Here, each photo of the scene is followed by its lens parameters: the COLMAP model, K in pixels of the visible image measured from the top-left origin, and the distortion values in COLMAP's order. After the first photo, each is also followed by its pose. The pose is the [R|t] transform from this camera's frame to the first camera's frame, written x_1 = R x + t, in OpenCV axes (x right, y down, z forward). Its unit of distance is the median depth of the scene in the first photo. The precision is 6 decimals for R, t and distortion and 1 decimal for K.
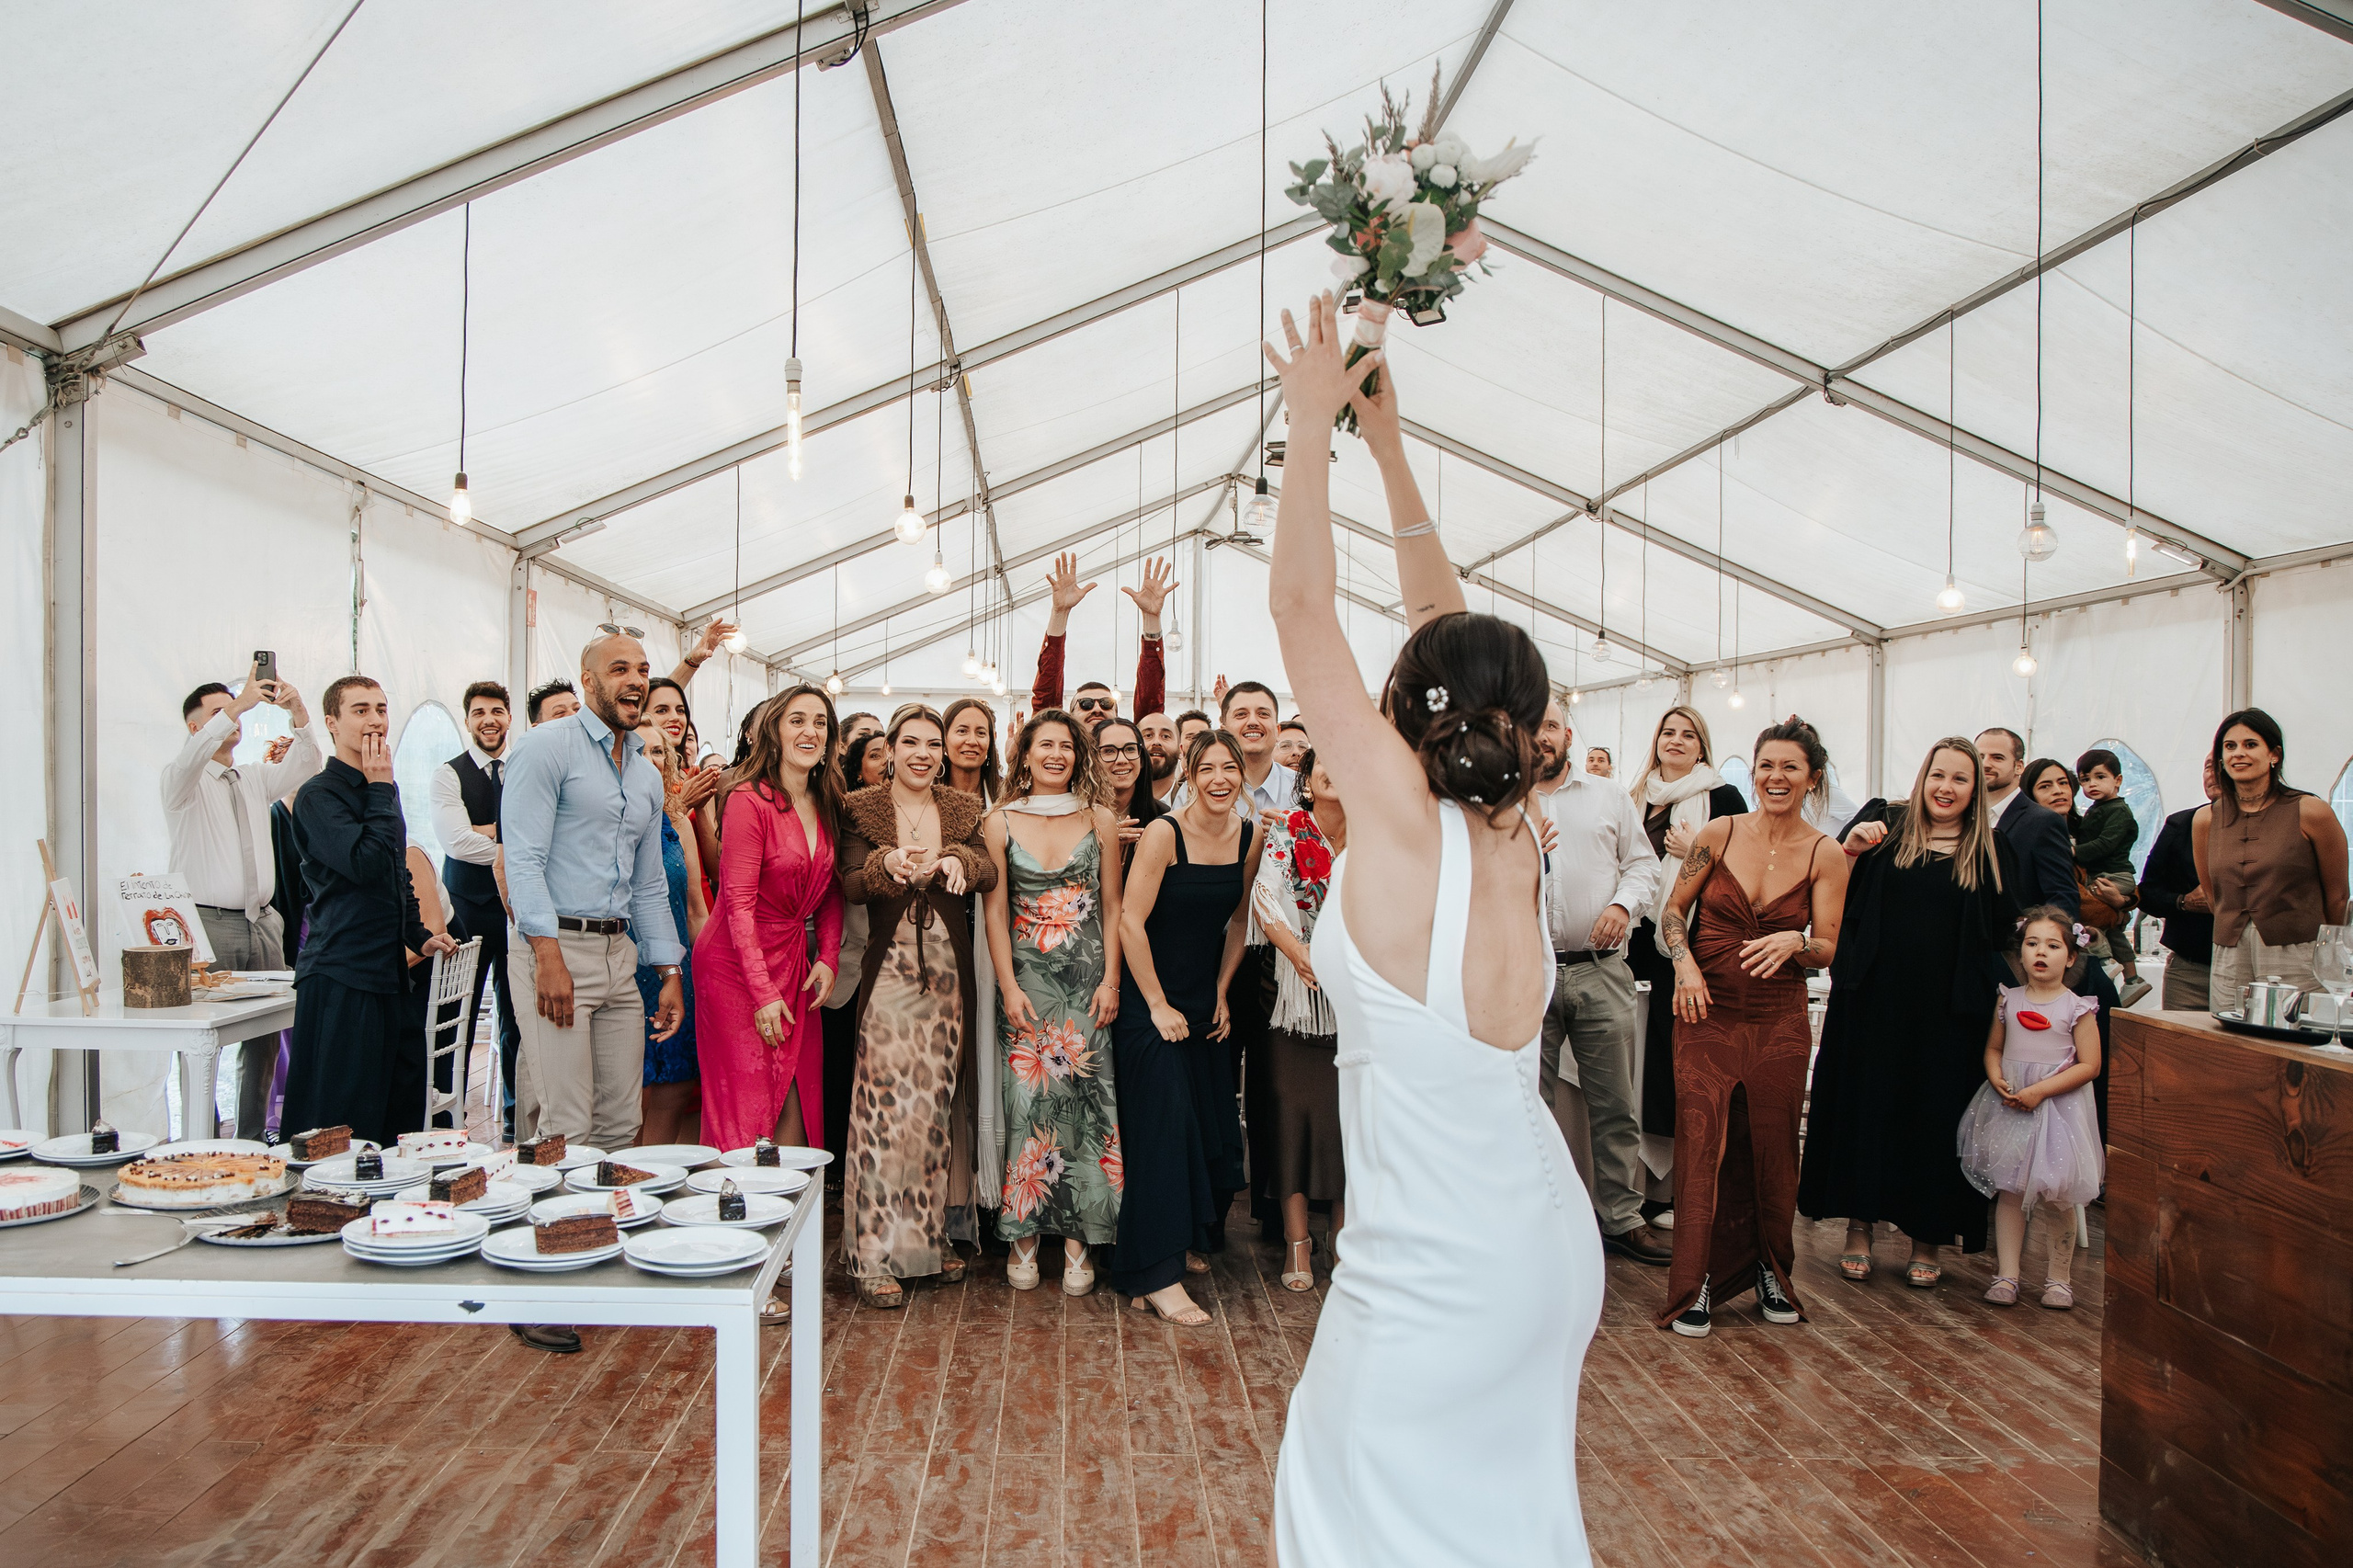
lens RADIAL K [[1859.6, 0, 1064.4], [0, 1859.6, 828.7], [0, 0, 1]] dist [-0.088934, 0.072864]
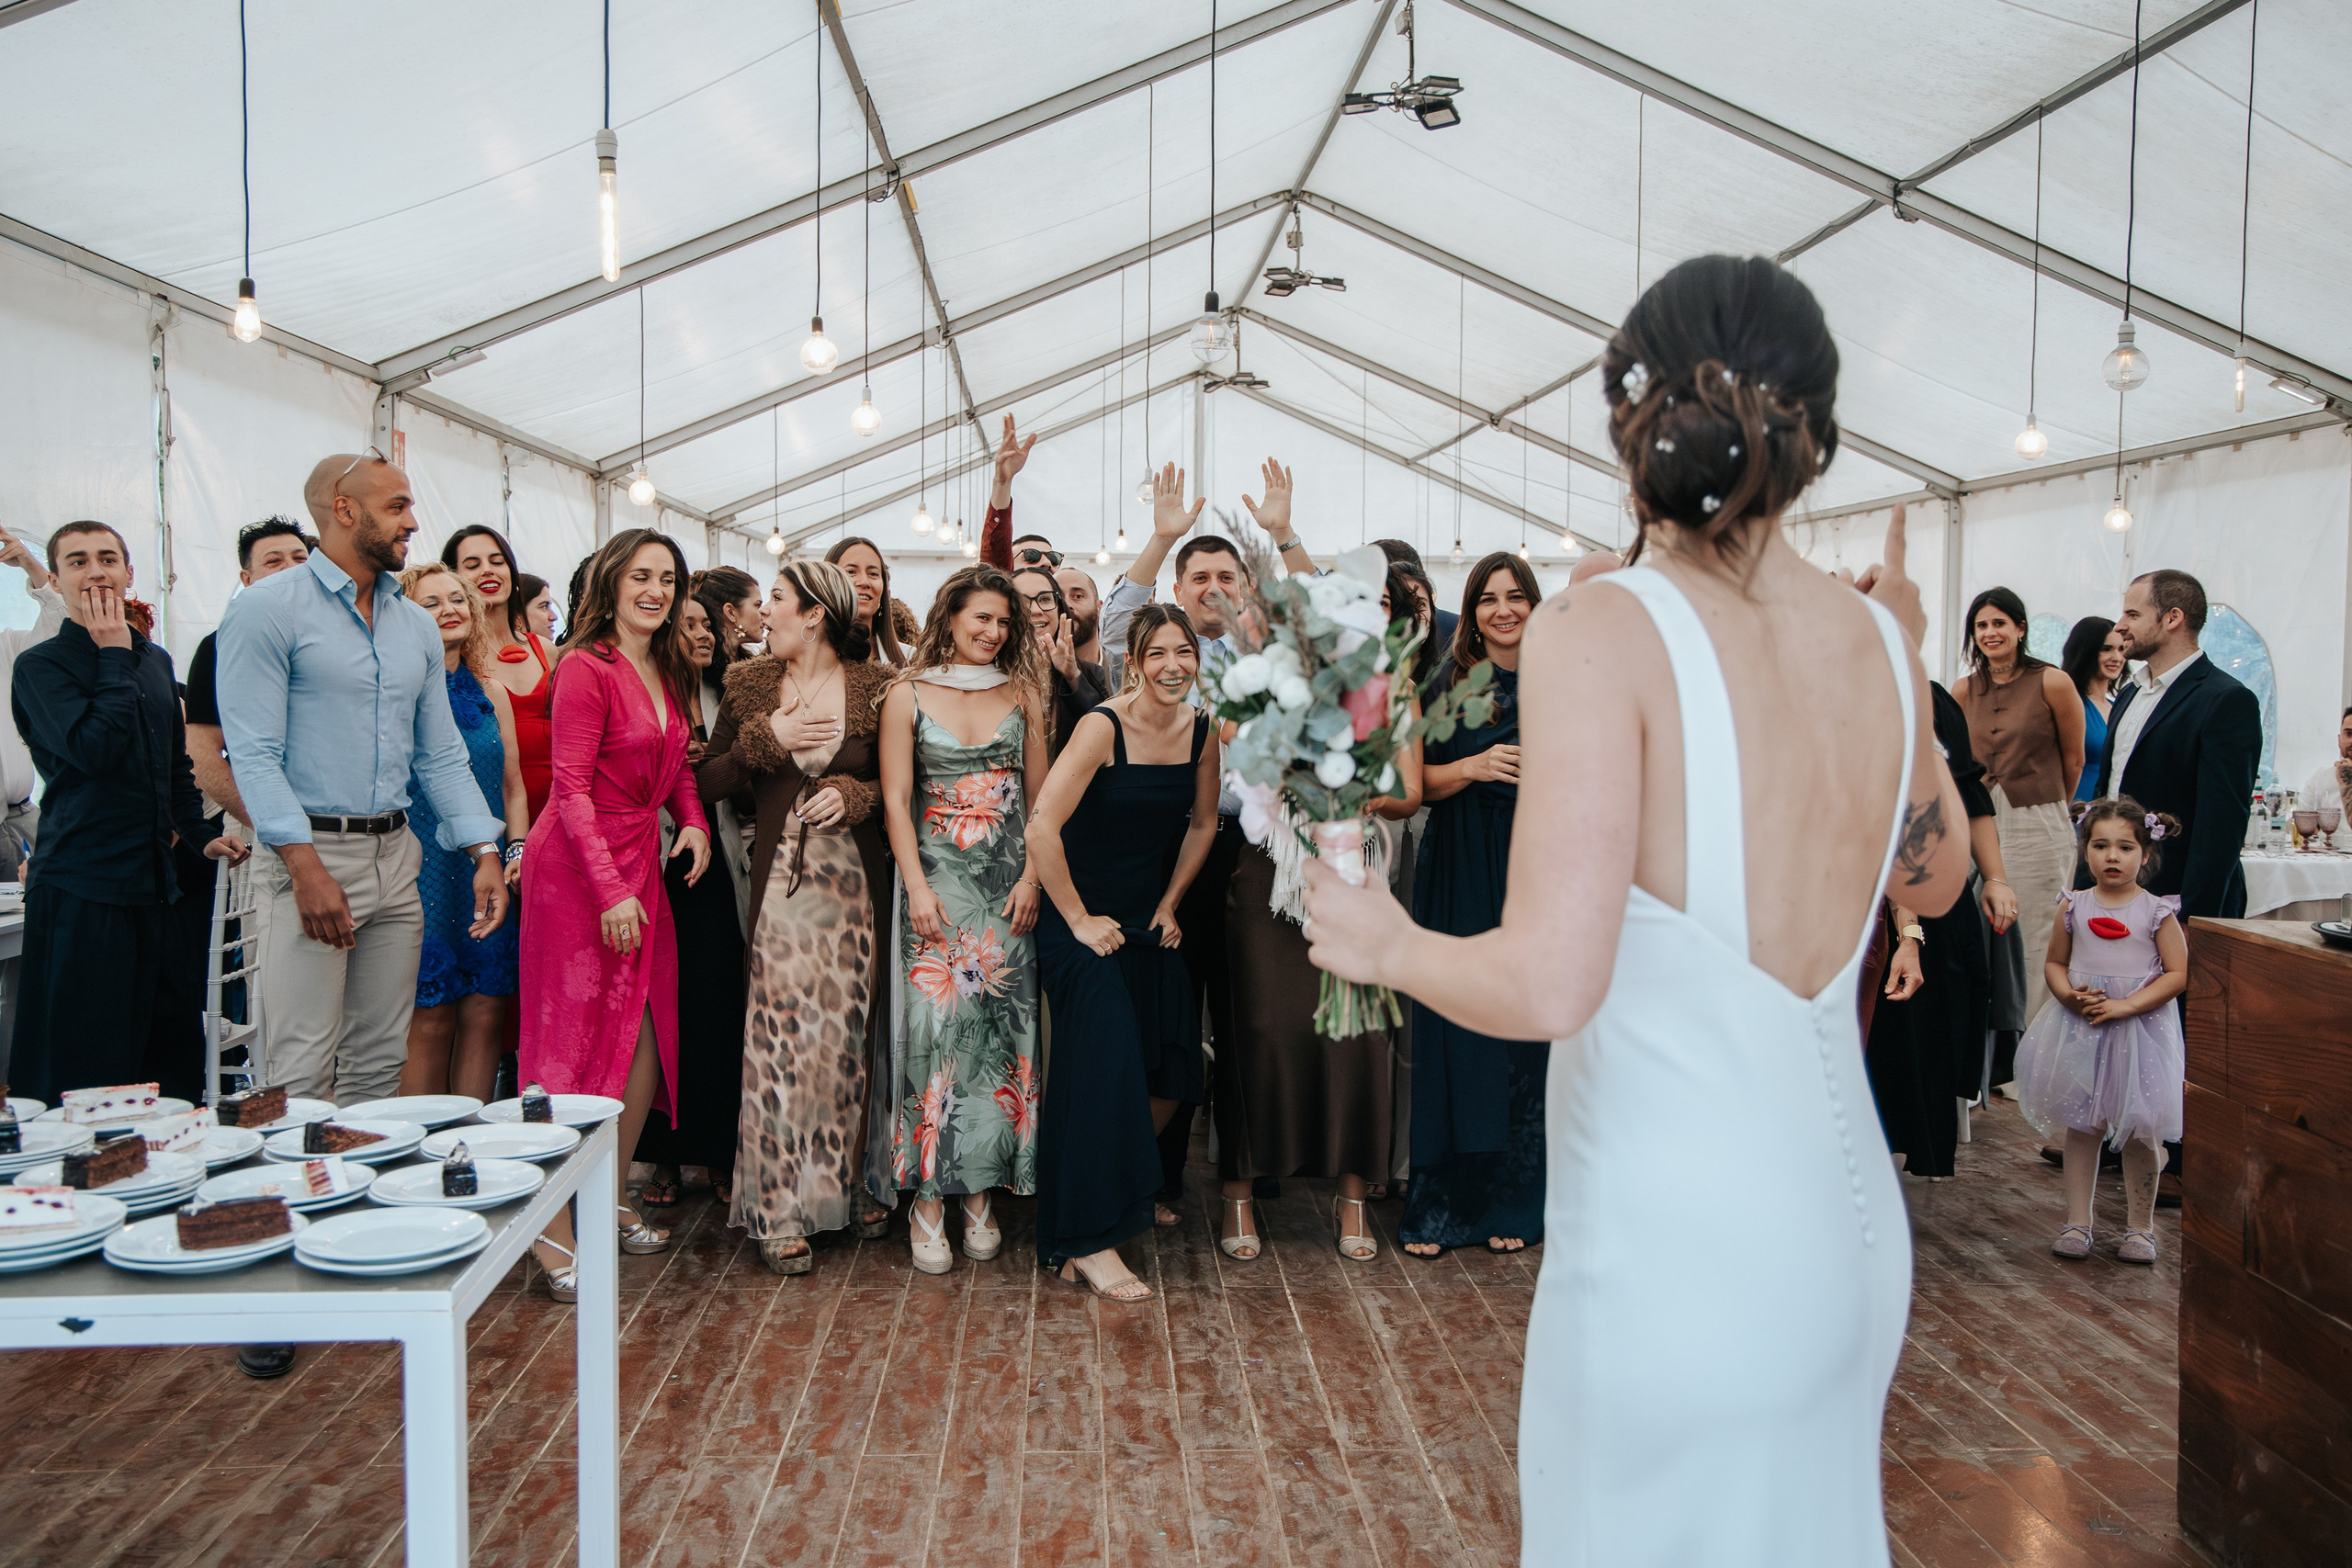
lens RADIAL K [[2049.1, 0, 1161.5], [0, 2049.1, 776.6], [0, 0, 1]] dist [-0.025065, 0.106704]
pose [[0.999020, -0.004619, 0.044024, 0.053151], [0.003159, 0.999444, 0.033181, 0.002080], [-0.044153, -0.033009, 0.998479, 0.071732]]
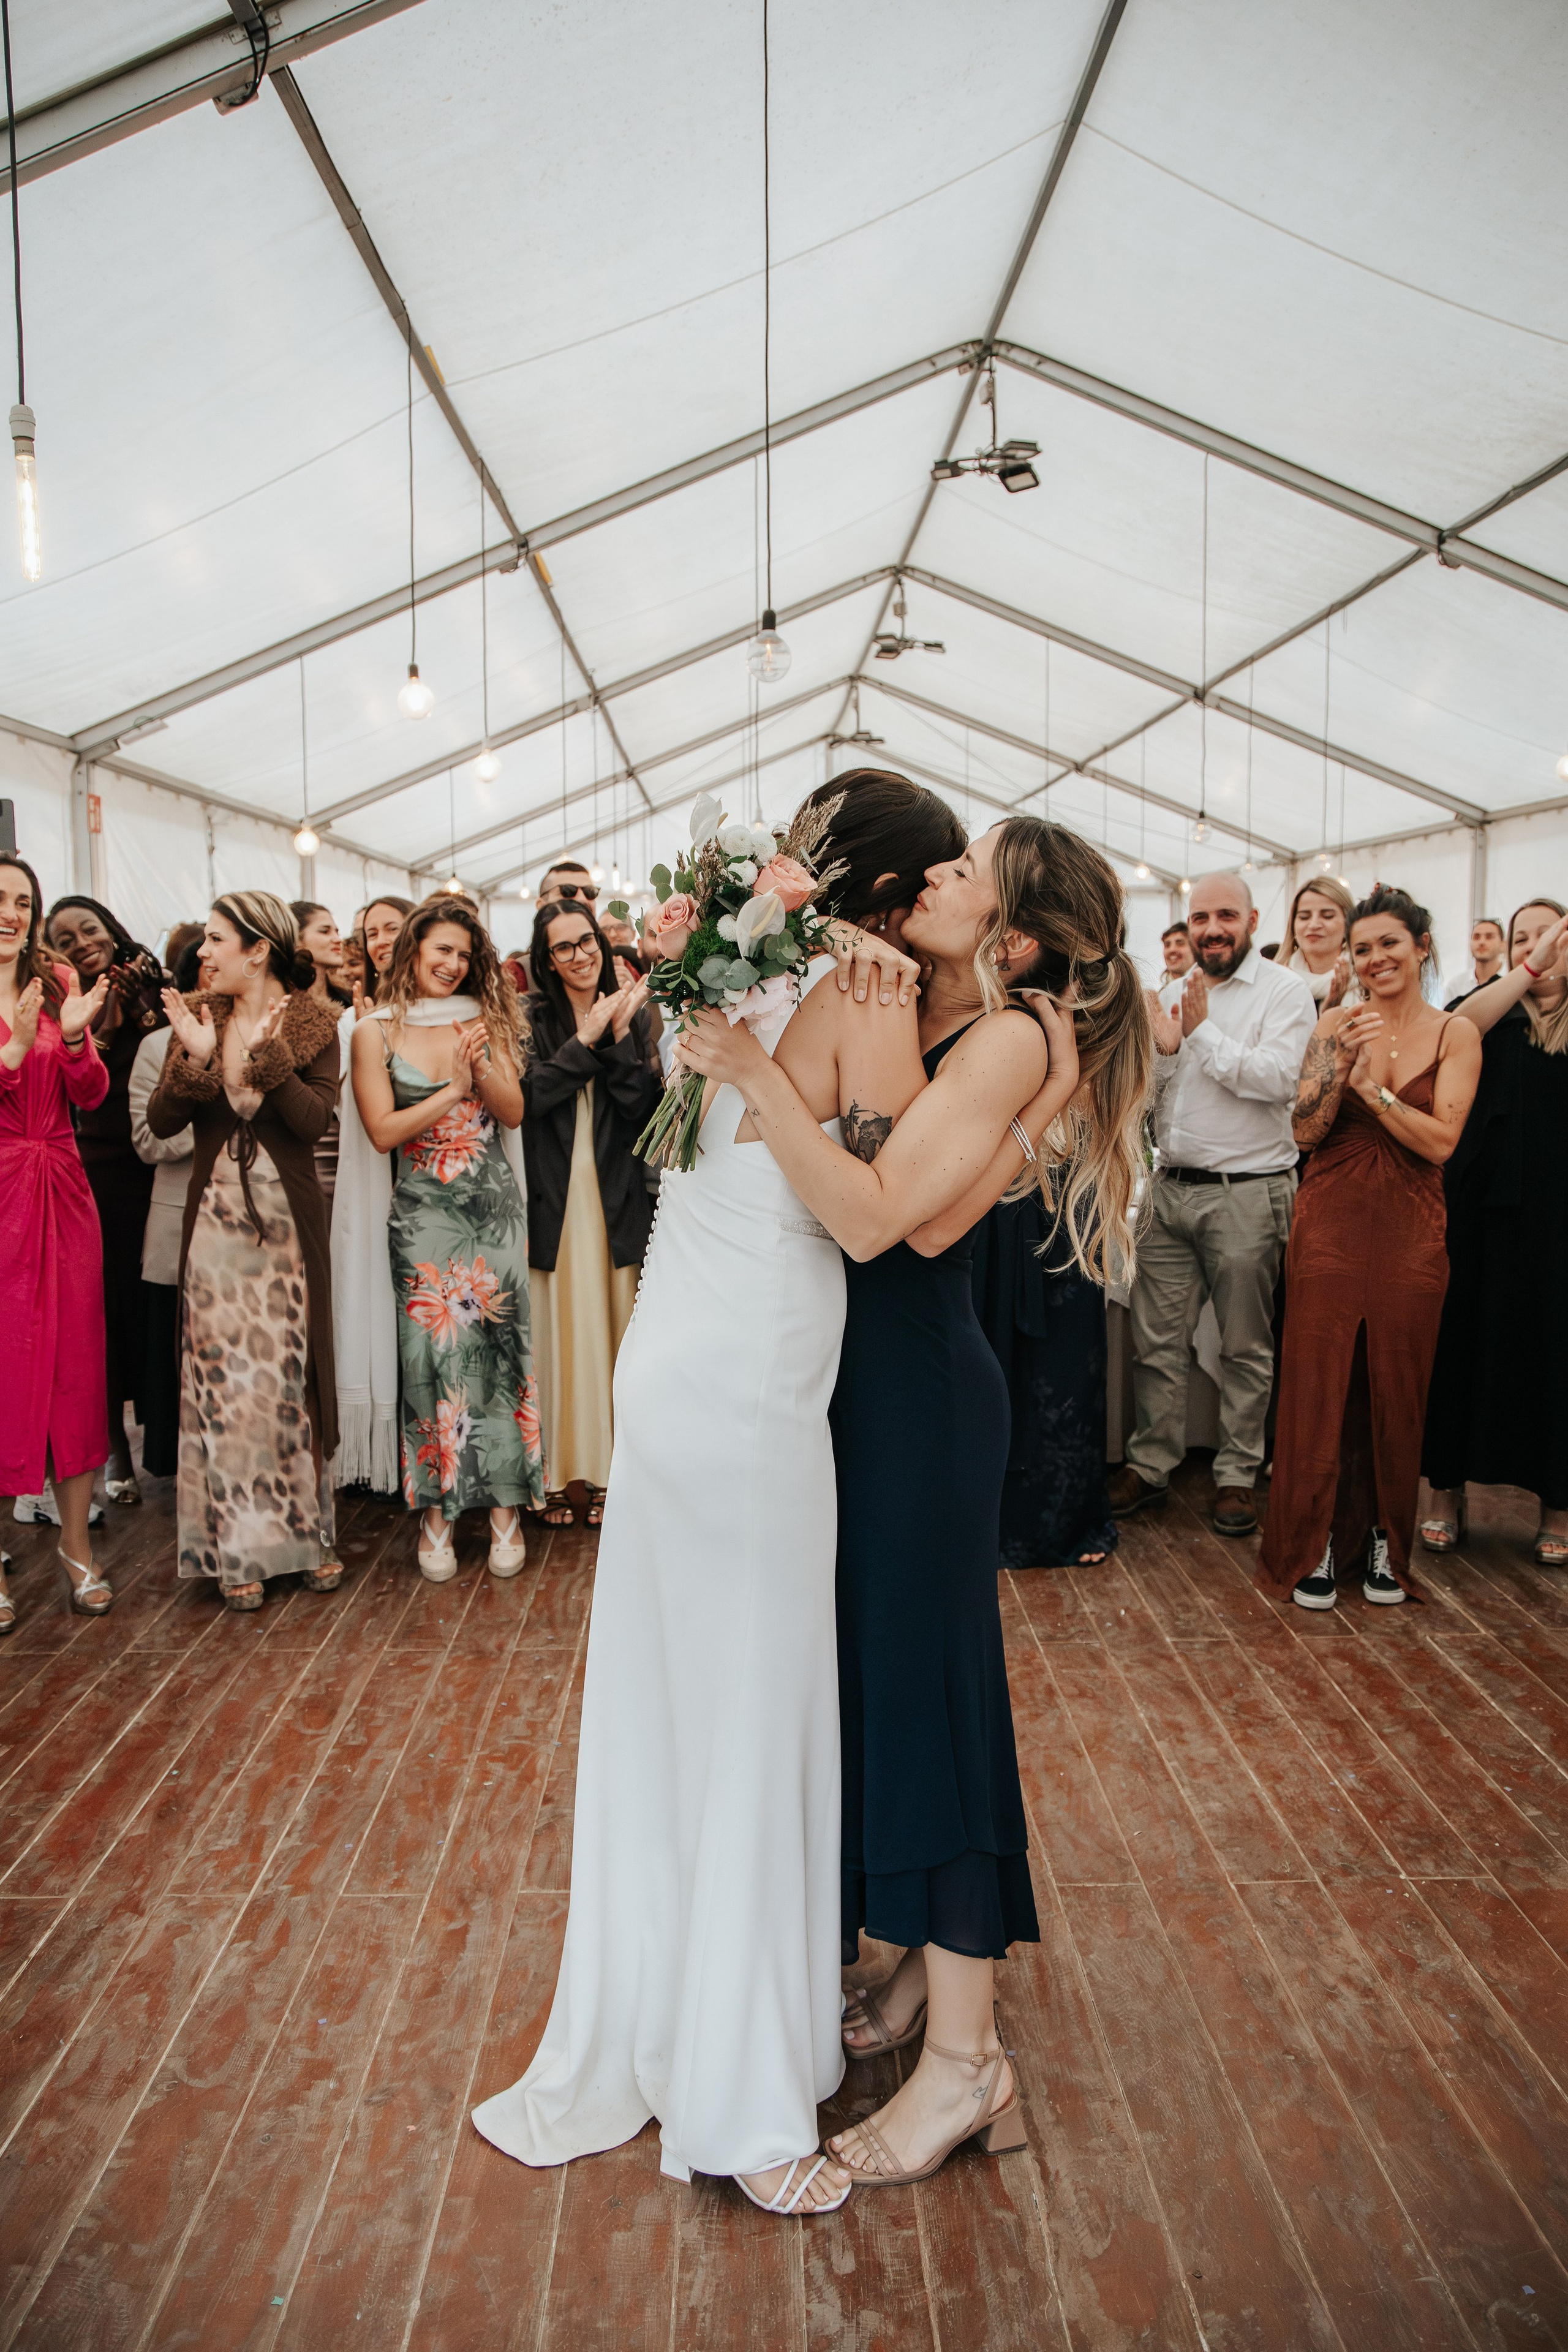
lens RADIAL K [[1622.3, 0, 745.7], [0, 1622.3, 1178.8], [0, 0, 1]] dist [-0.065757, 0.044198]
pose [[0.999768, -0.021290, -0.003266, 0.123505], [0.021510, 0.994786, 0.099689, -0.011574], [0.001126, -0.099737, 0.995013, 0.341603]]
